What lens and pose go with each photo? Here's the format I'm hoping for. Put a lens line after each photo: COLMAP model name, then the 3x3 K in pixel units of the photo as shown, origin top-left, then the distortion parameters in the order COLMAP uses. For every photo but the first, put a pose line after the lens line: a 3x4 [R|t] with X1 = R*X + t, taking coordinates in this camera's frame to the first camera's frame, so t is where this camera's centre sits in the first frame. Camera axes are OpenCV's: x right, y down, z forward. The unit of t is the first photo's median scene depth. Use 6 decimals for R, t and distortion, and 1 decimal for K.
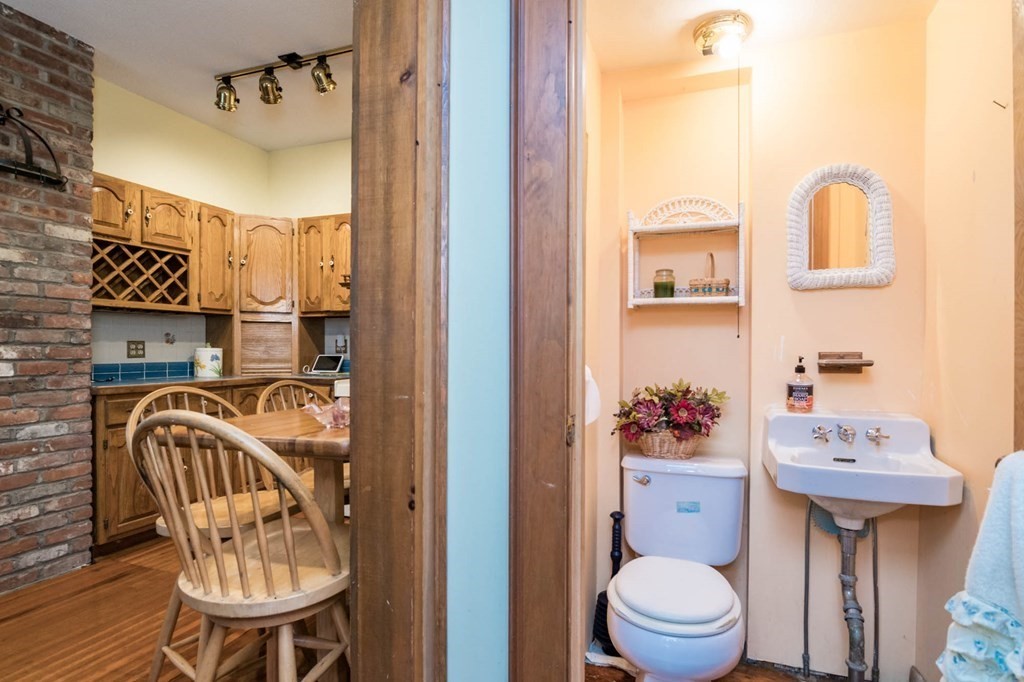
lens RADIAL K [[501.6, 0, 521.8], [0, 501.6, 346.6], [0, 0, 1]] dist [-0.007778, -0.000718]
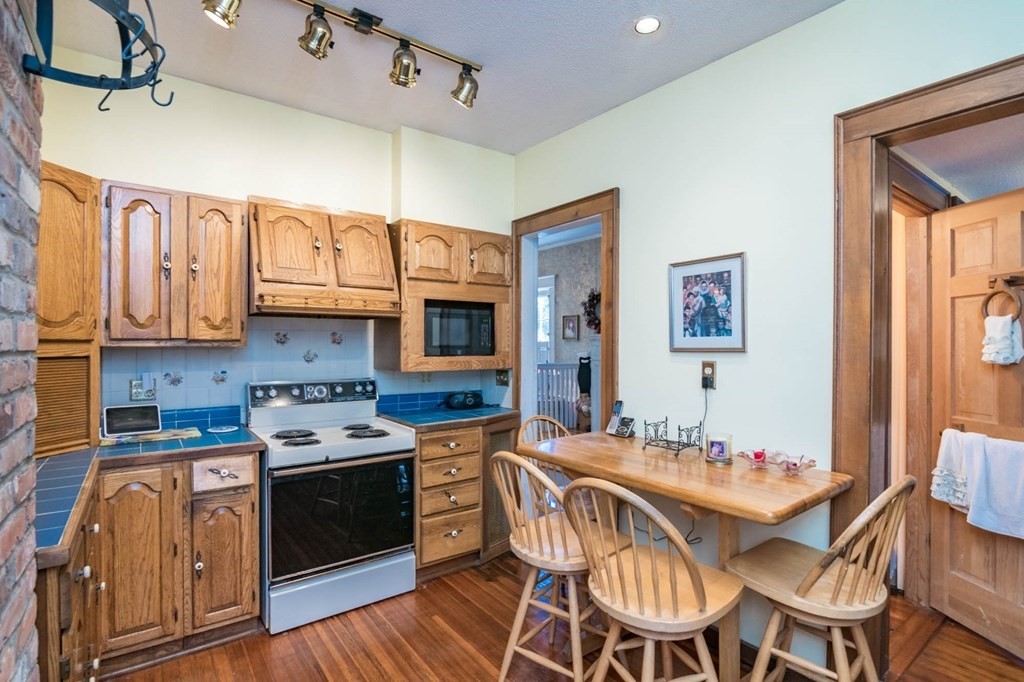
lens RADIAL K [[502.8, 0, 502.7], [0, 502.8, 343.9], [0, 0, 1]] dist [0.000420, -0.009237]
pose [[0.576714, 0.003445, 0.816939, -0.999580], [-0.009103, 0.999956, 0.002210, -0.103997], [-0.816895, -0.008711, 0.576720, 0.422898]]
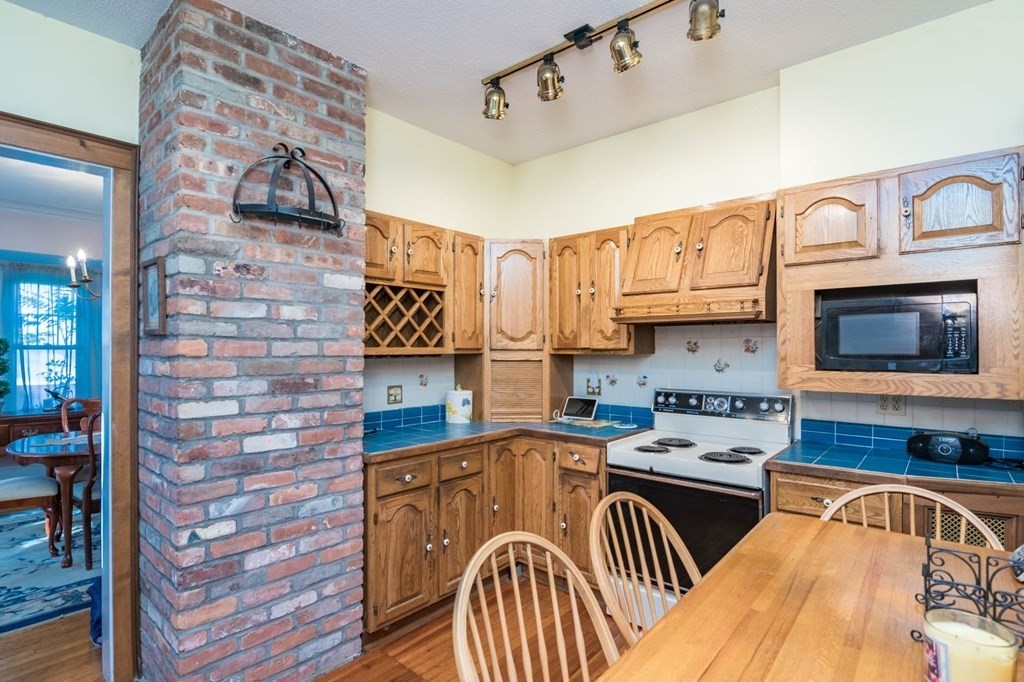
lens RADIAL K [[502.8, 0, 502.7], [0, 502.8, 343.9], [0, 0, 1]] dist [0.000420, -0.009237]
pose [[0.924750, 0.000535, -0.380574, -0.294575], [-0.002682, 0.999983, -0.005110, -0.109055], [0.380565, 0.005746, 0.924736, 0.267231]]
